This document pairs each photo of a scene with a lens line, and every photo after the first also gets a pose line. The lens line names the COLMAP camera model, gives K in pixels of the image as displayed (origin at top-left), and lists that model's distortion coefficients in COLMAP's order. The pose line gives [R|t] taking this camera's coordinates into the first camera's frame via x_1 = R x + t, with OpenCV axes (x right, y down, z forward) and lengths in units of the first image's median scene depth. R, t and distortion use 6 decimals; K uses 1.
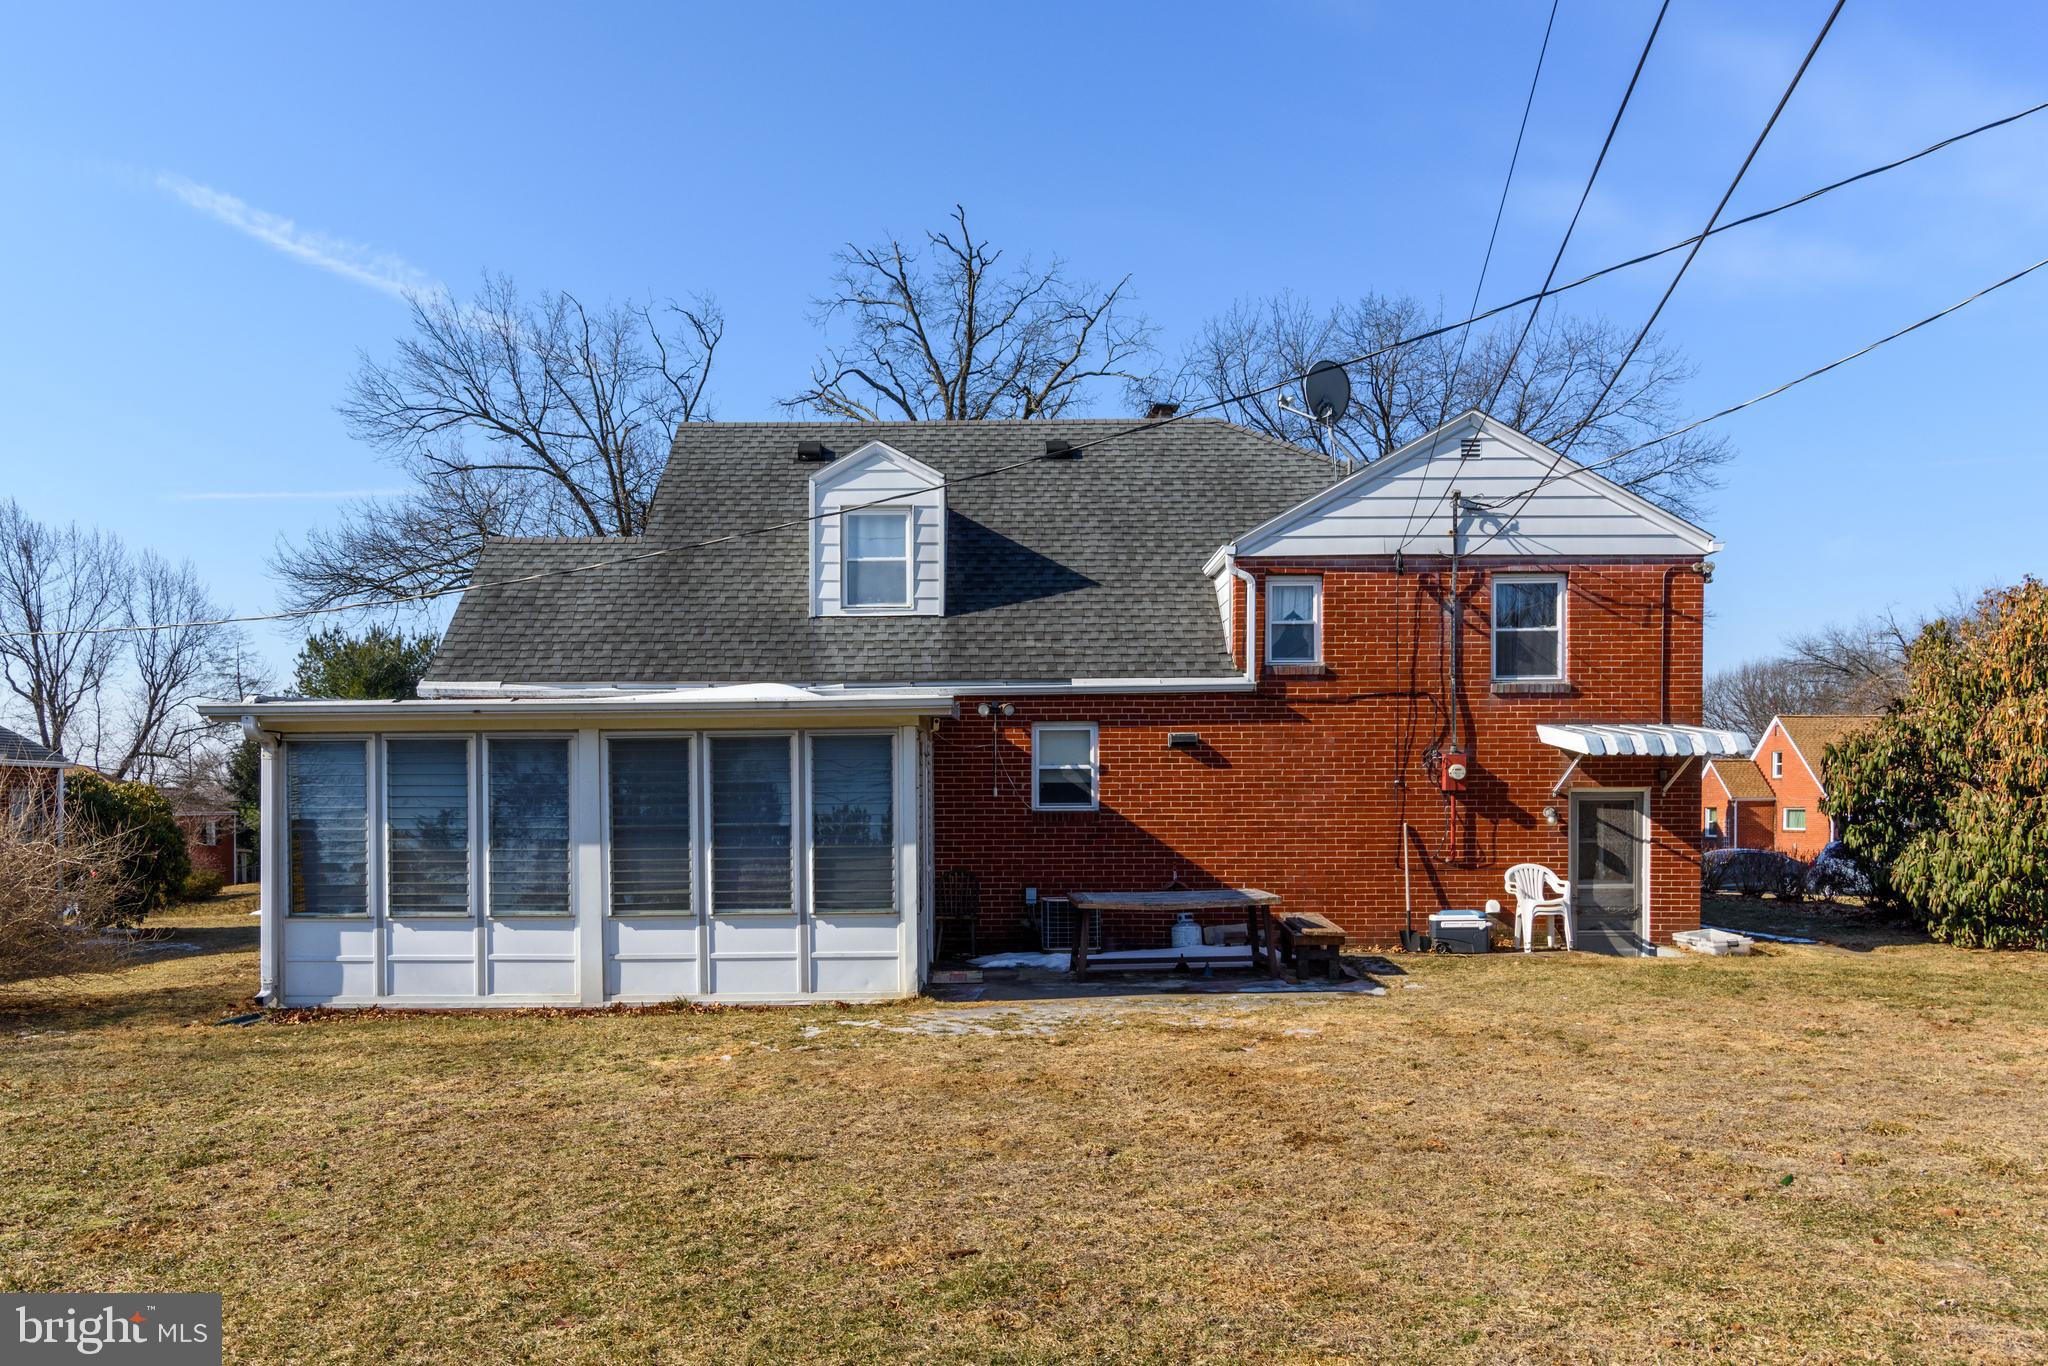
lens RADIAL K [[1426.0, 0, 976.0], [0, 1426.0, 836.4], [0, 0, 1]] dist [-0.000817, 0.002716]
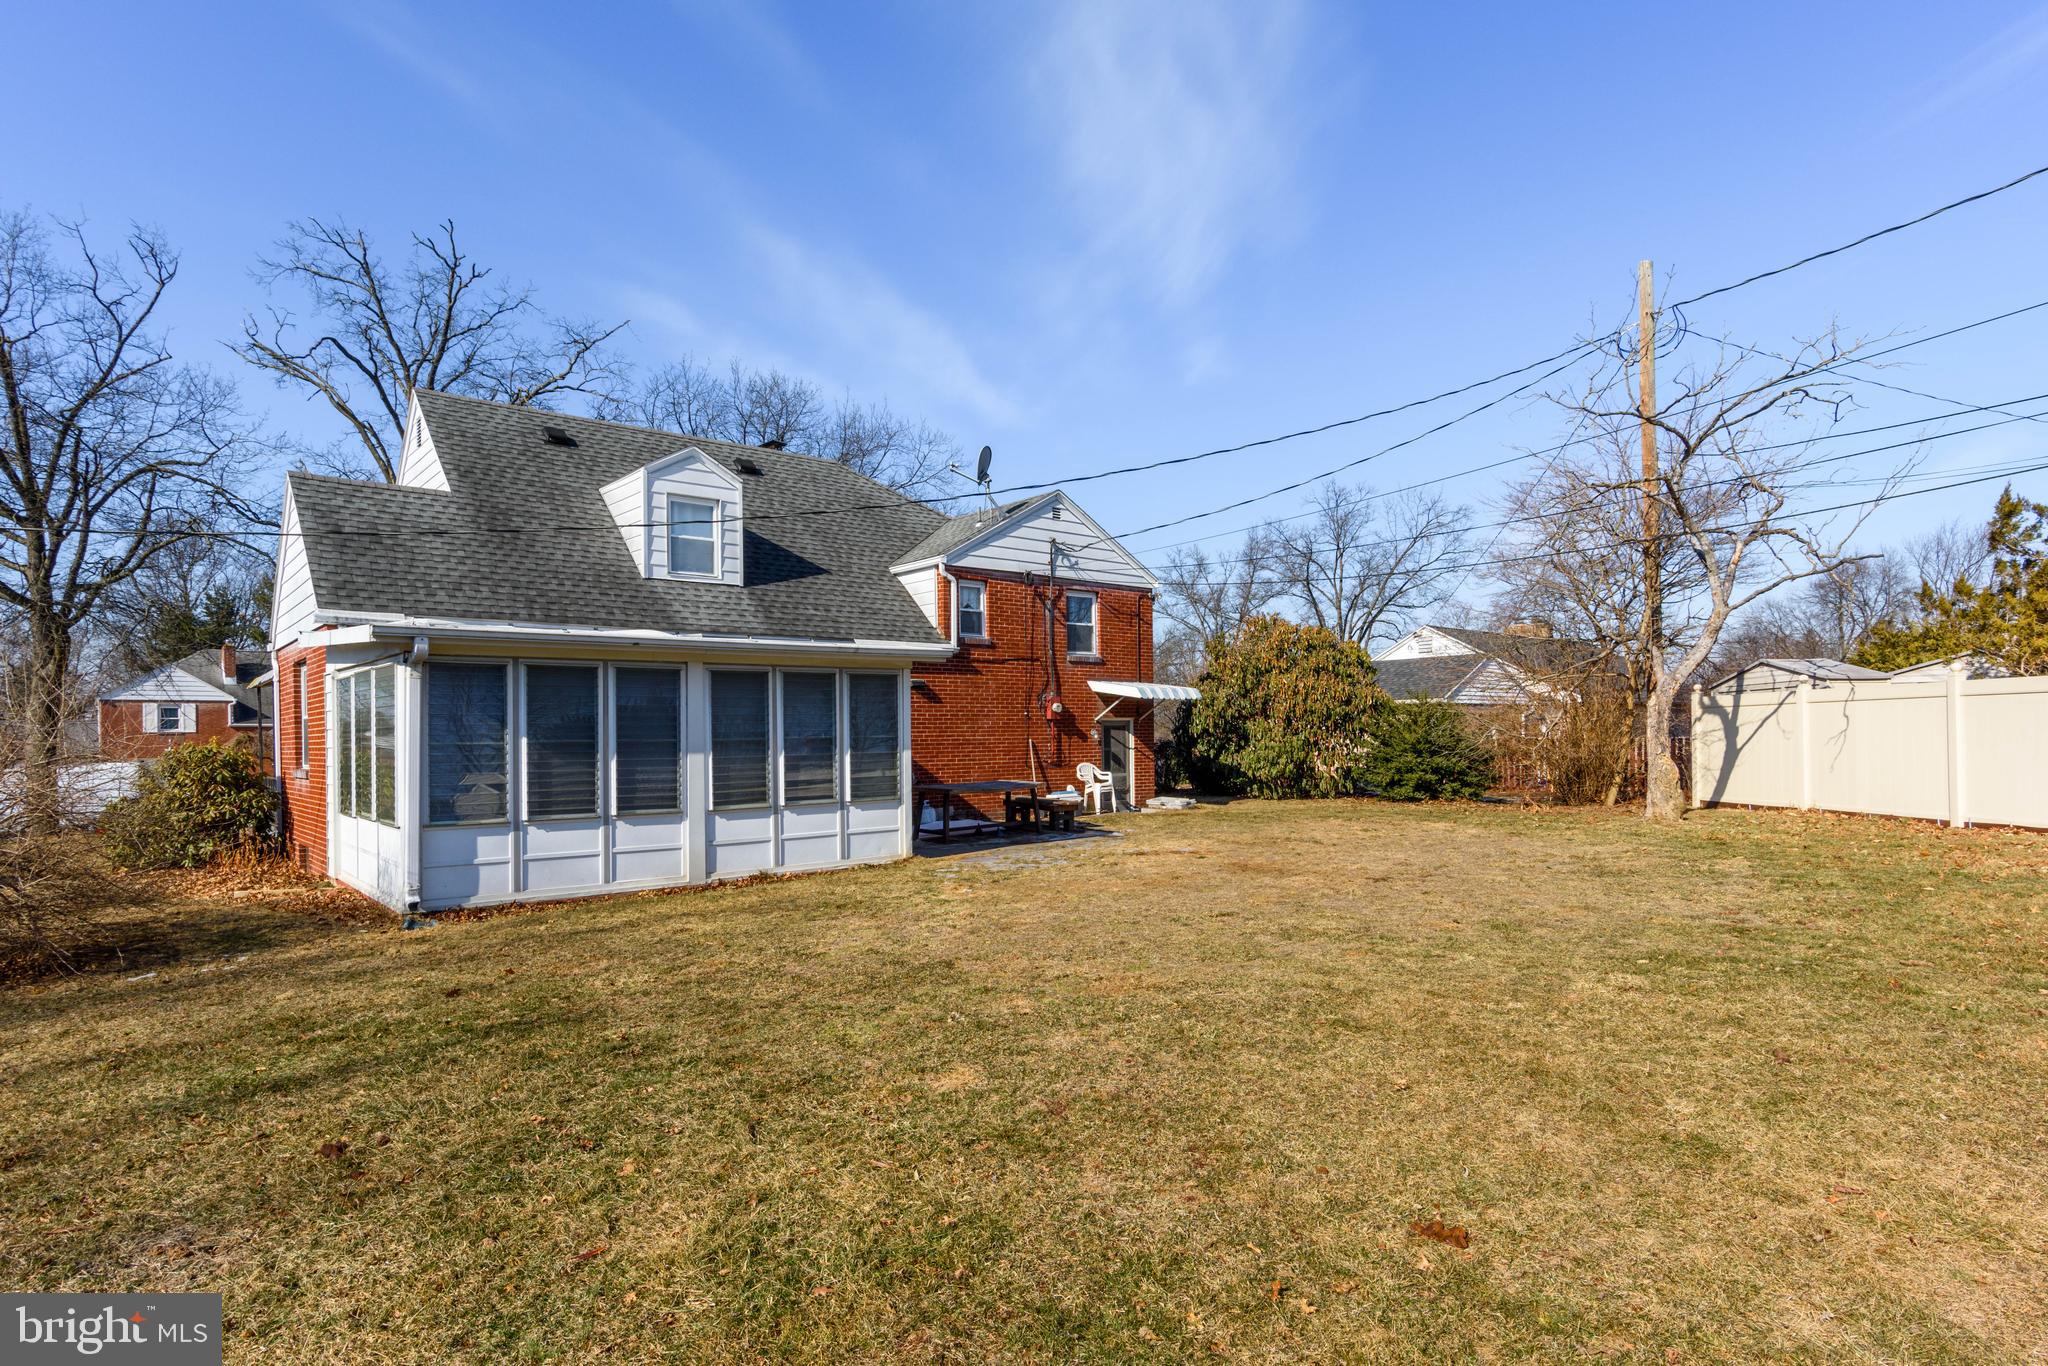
lens RADIAL K [[1111.4, 0, 1012.6], [0, 1111.4, 738.0], [0, 0, 1]] dist [0.006194, -0.002547]
pose [[0.756877, -0.005833, 0.653531, -0.538380], [0.023910, 0.999538, -0.018770, 0.012741], [-0.653120, 0.029832, 0.756667, 0.060319]]
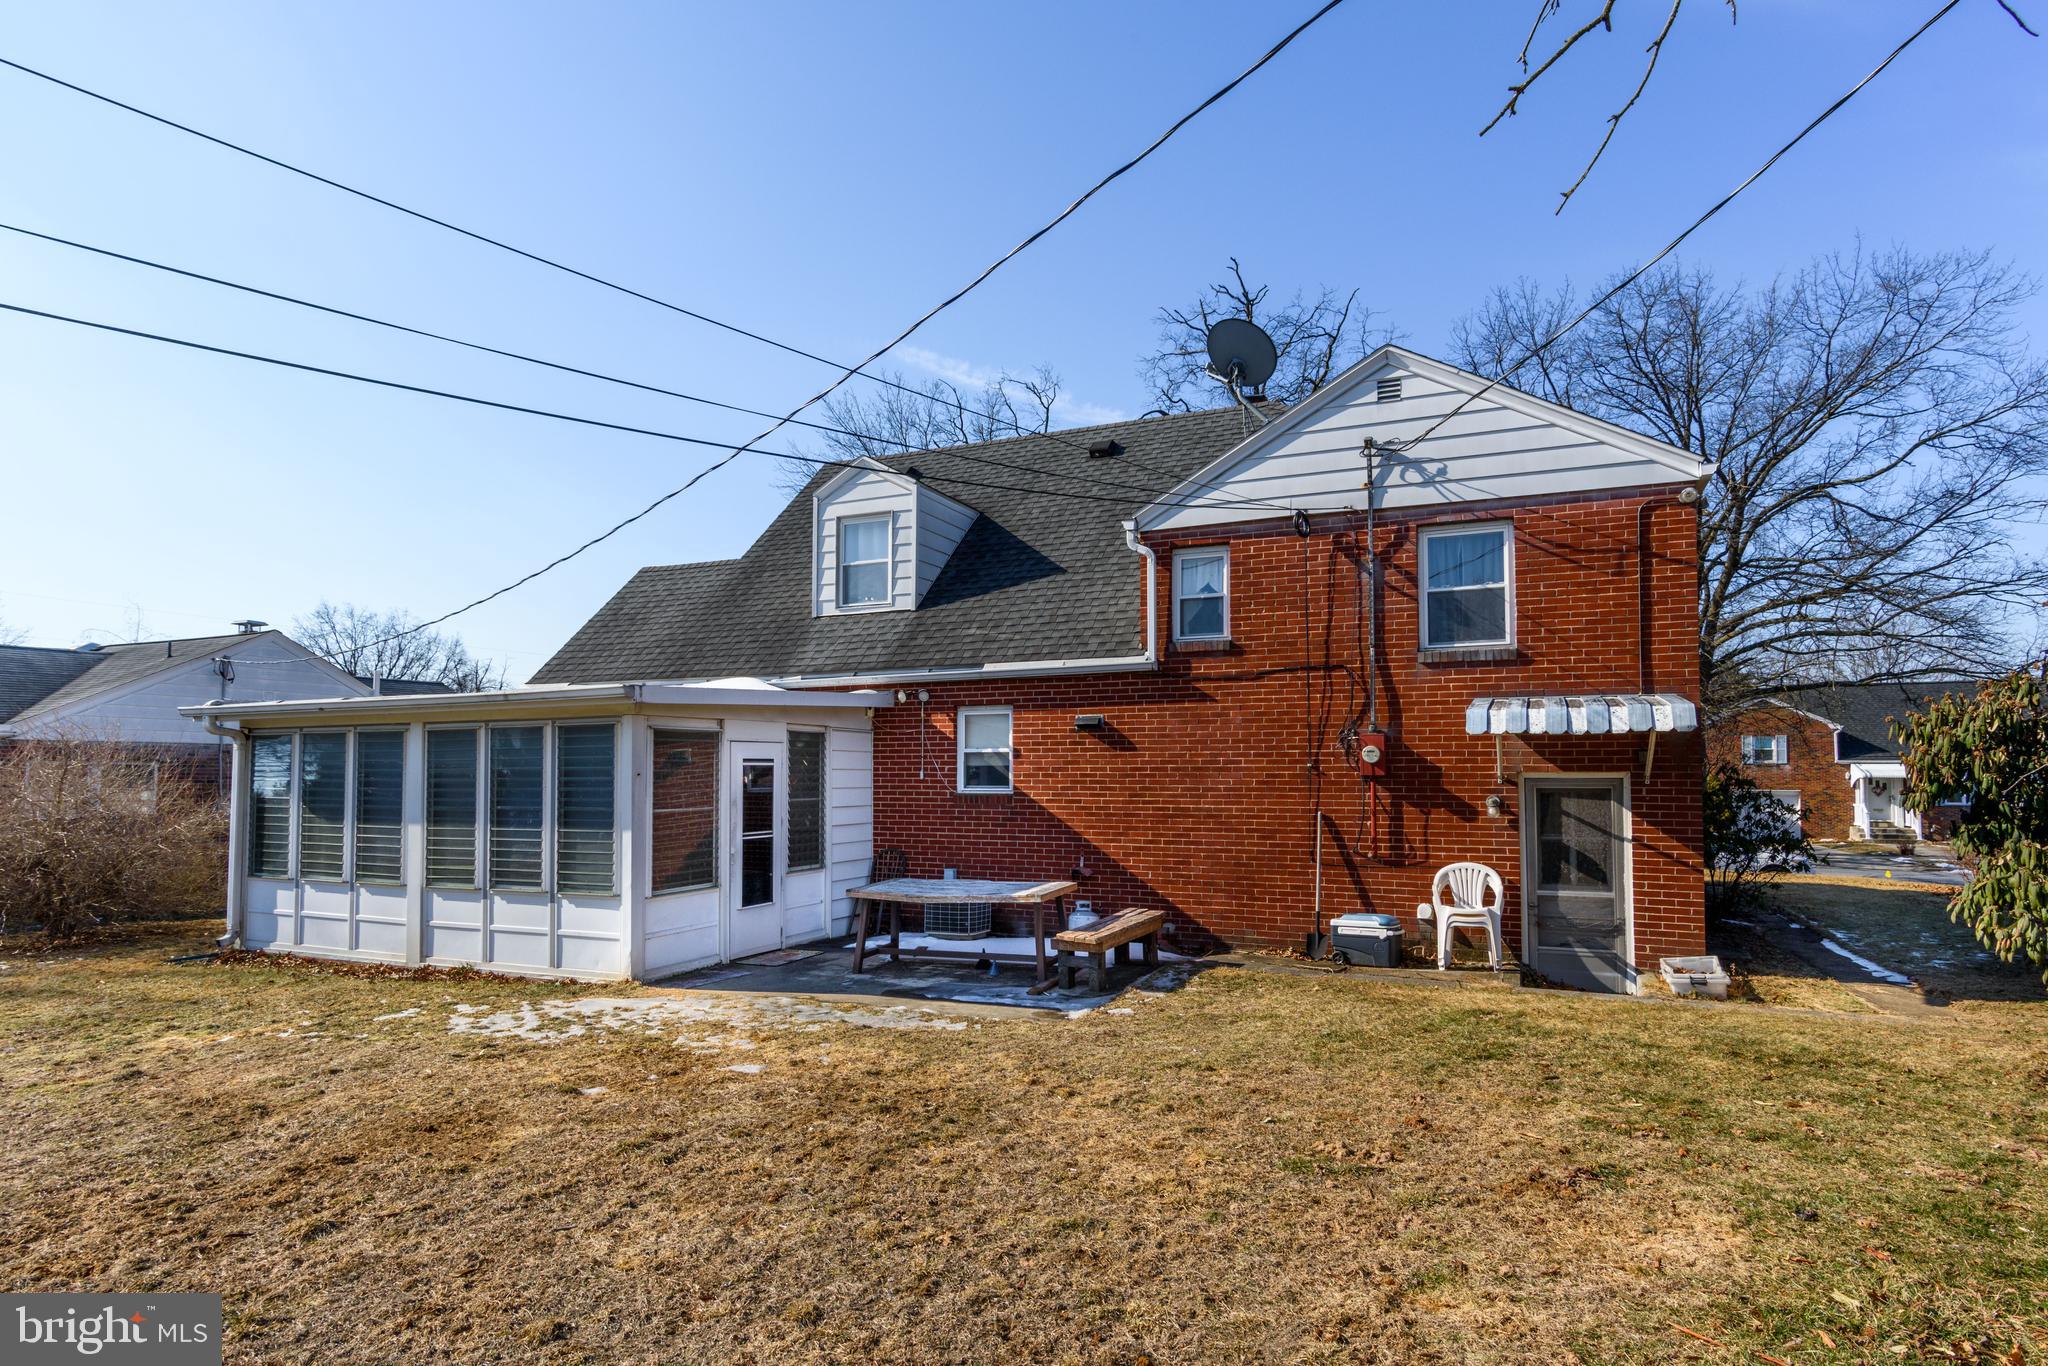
lens RADIAL K [[1111.4, 0, 1046.2], [0, 1111.4, 727.0], [0, 0, 1]] dist [0.006194, -0.002547]
pose [[0.916677, -0.012938, -0.399419, 0.423713], [-0.012349, 0.998081, -0.060672, -0.017926], [0.399437, 0.060549, 0.914759, 0.293626]]
